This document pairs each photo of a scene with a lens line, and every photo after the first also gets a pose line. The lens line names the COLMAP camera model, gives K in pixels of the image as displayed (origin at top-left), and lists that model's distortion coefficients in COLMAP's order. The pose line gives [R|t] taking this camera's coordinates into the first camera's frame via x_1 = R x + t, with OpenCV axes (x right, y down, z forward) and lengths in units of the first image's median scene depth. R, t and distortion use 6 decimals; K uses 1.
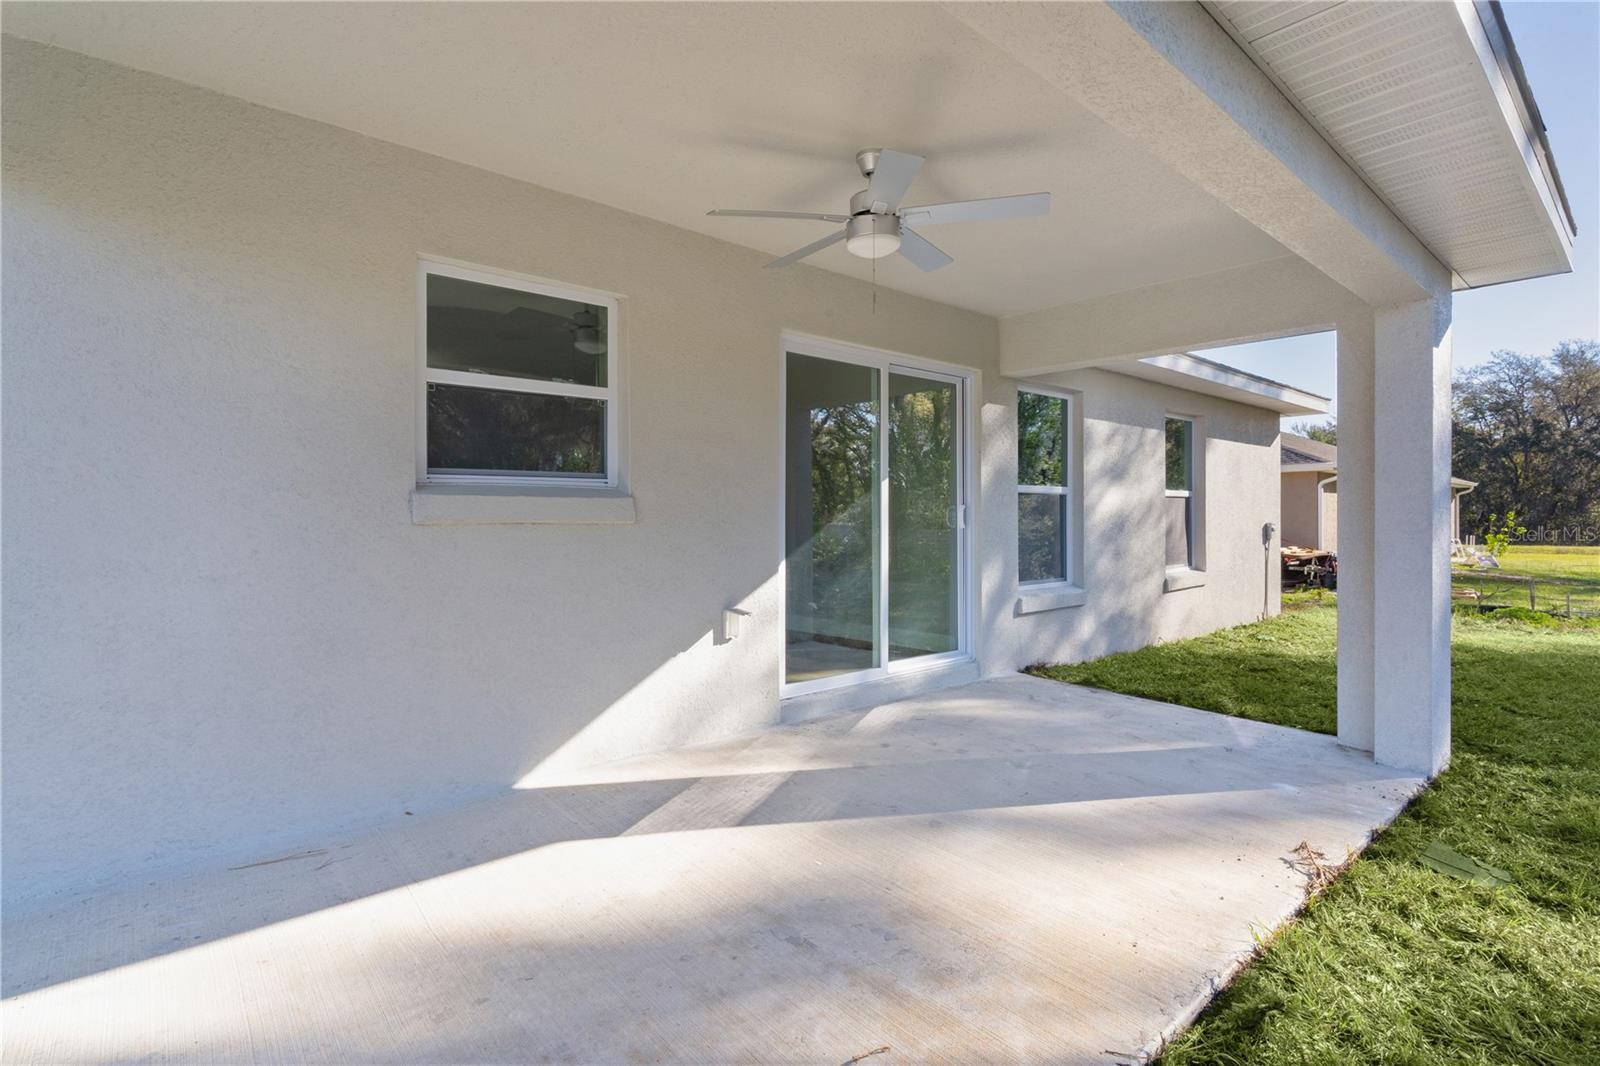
lens RADIAL K [[768.5, 0, 789.3], [0, 768.5, 528.7], [0, 0, 1]] dist [0.004331, 0.001122]
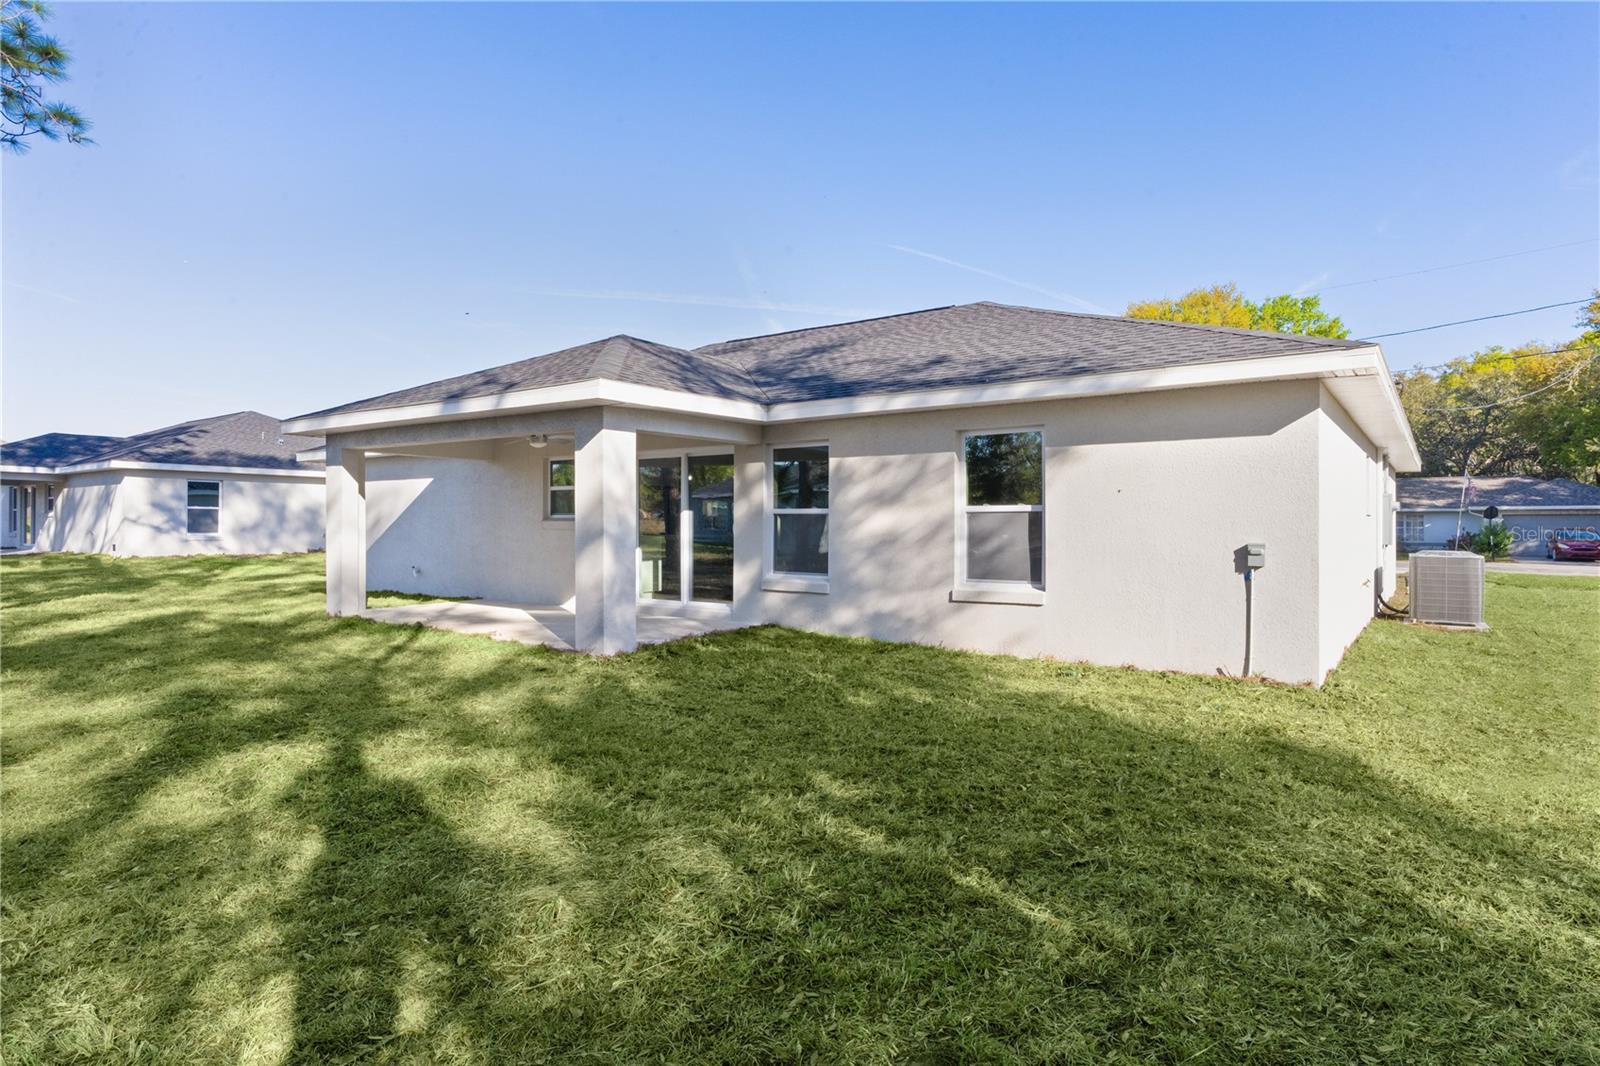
lens RADIAL K [[877.1, 0, 800.0], [0, 877.1, 533.0], [0, 0, 1]] dist [-0.004714, -0.001218]
pose [[0.215298, 0.015330, -0.976428, 1.853307], [-0.017845, 0.999772, 0.011762, -0.027978], [0.976385, 0.014892, 0.215522, 0.608909]]
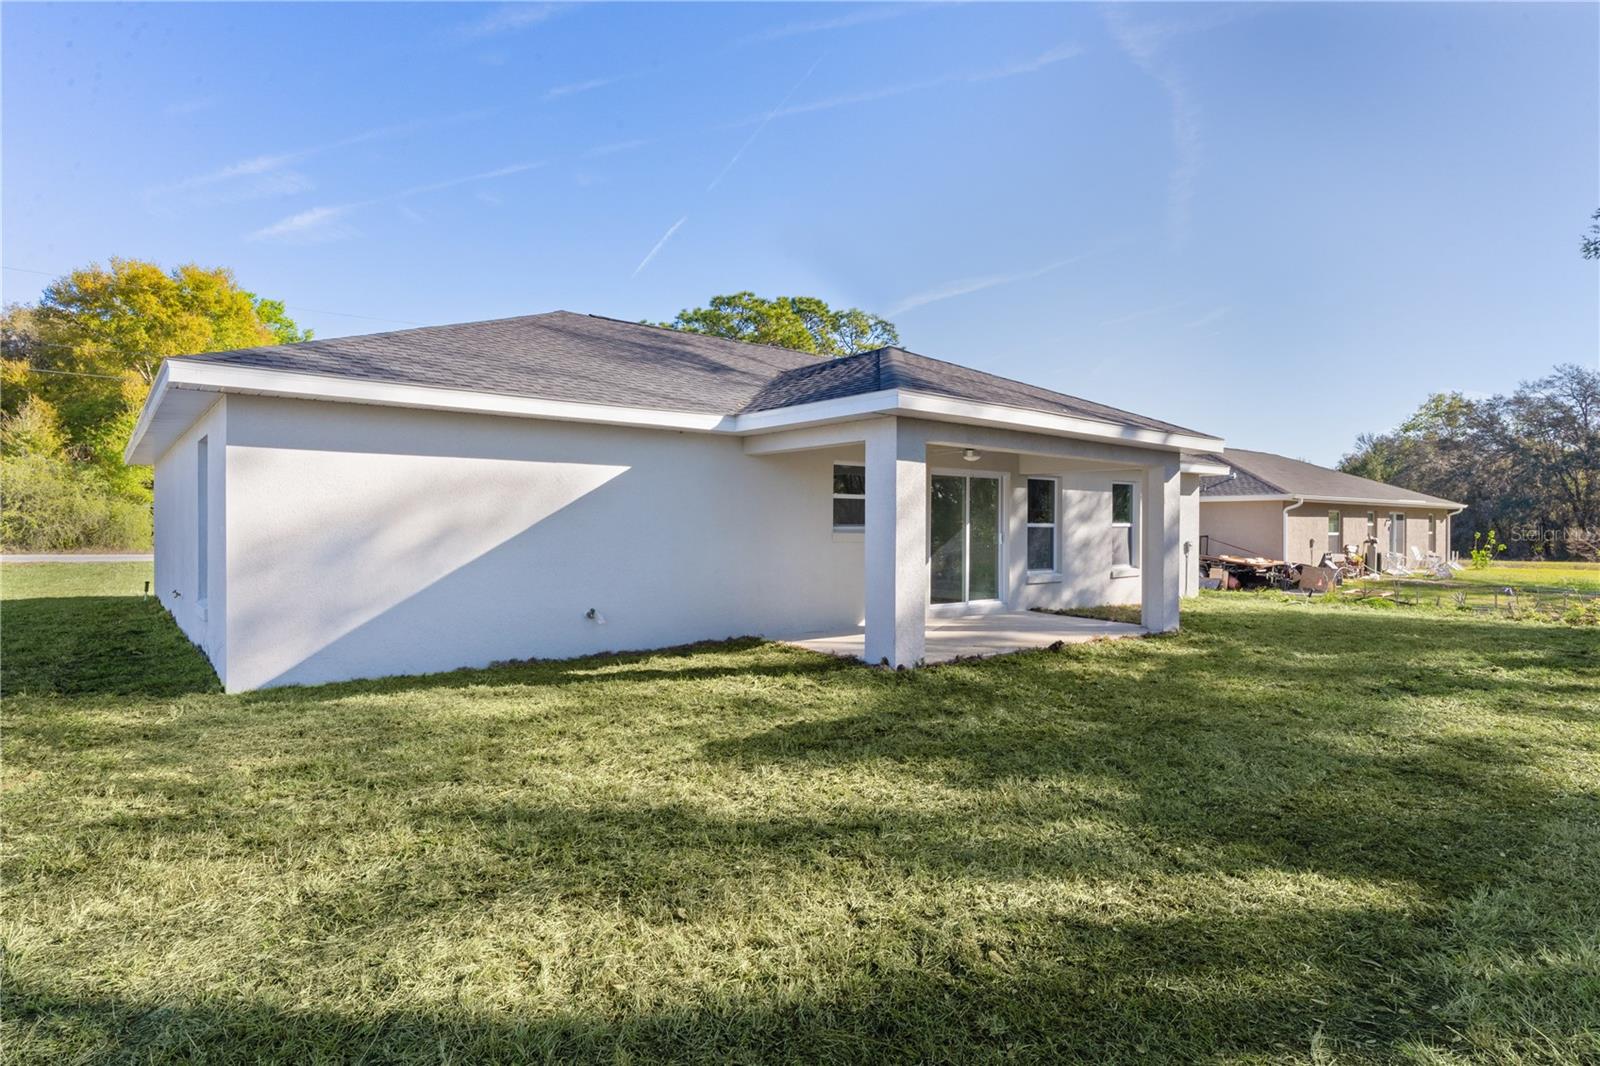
lens RADIAL K [[866.5, 0, 790.8], [0, 866.5, 526.7], [0, 0, 1]] dist [0.000122, -0.000211]
pose [[0.999457, 0.008402, -0.031848, -0.255707], [-0.008802, 0.999884, -0.012426, -0.011240], [0.031740, 0.012700, 0.999415, -1.268892]]
